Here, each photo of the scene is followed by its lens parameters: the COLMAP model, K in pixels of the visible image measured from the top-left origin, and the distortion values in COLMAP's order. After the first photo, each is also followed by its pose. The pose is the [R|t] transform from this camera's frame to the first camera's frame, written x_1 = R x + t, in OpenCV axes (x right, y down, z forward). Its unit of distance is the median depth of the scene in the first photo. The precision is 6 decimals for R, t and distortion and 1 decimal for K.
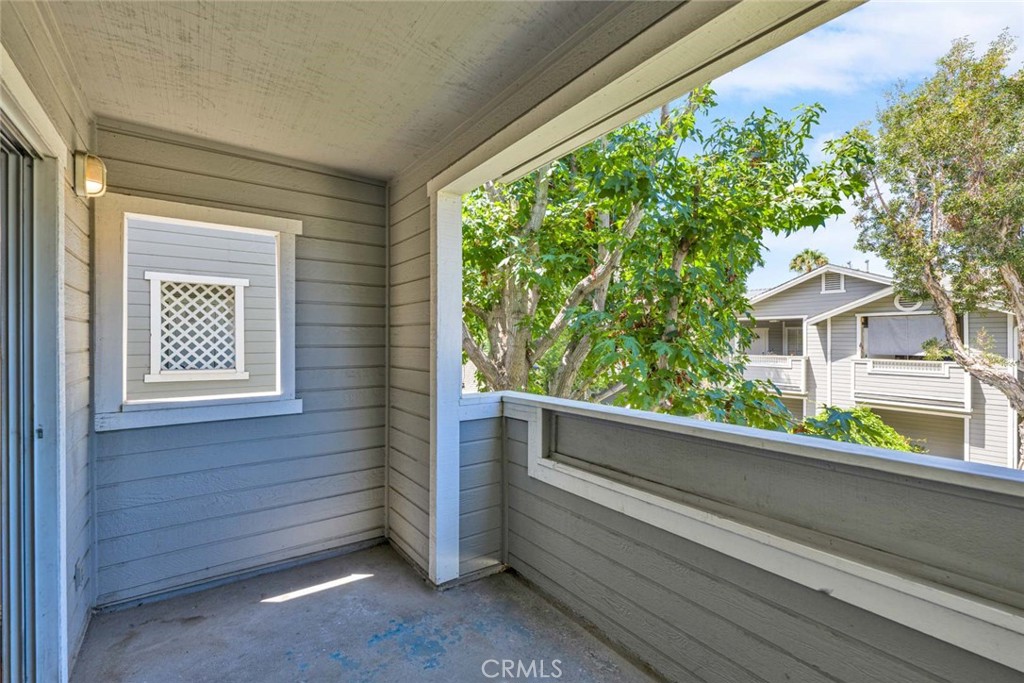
lens RADIAL K [[430.2, 0, 486.0], [0, 430.2, 341.6], [0, 0, 1]] dist [-0.000307, 0.000041]
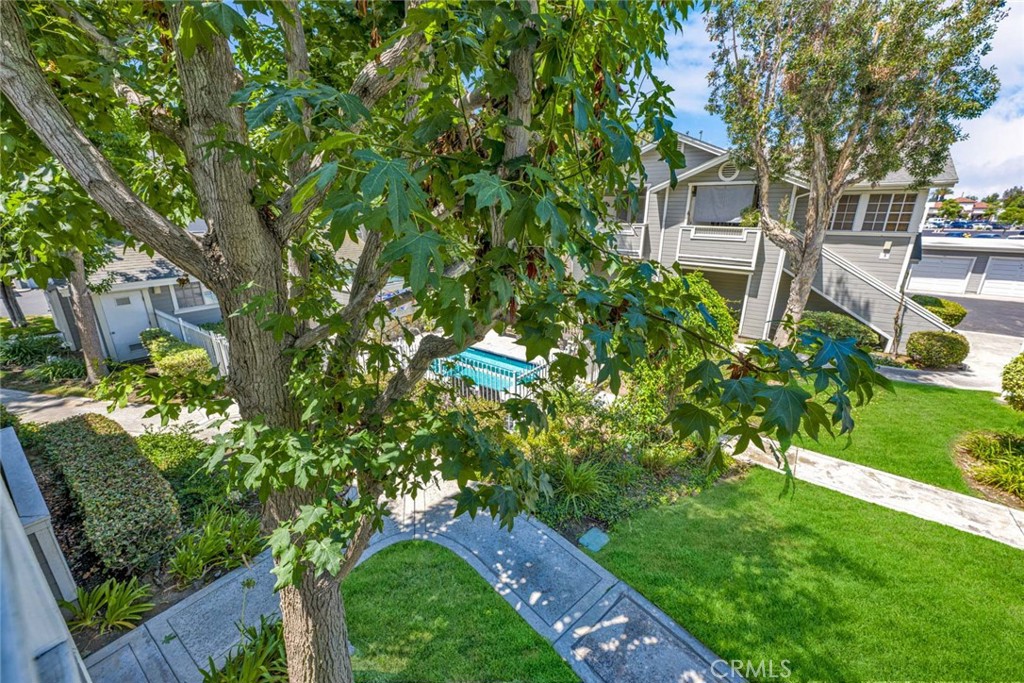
lens RADIAL K [[422.2, 0, 508.8], [0, 422.2, 354.3], [0, 0, 1]] dist [0.001623, 0.000021]
pose [[0.939408, -0.107394, 0.325544, 0.054456], [-0.003685, 0.946441, 0.322855, 0.005501], [-0.342781, -0.304492, 0.888699, 0.116779]]
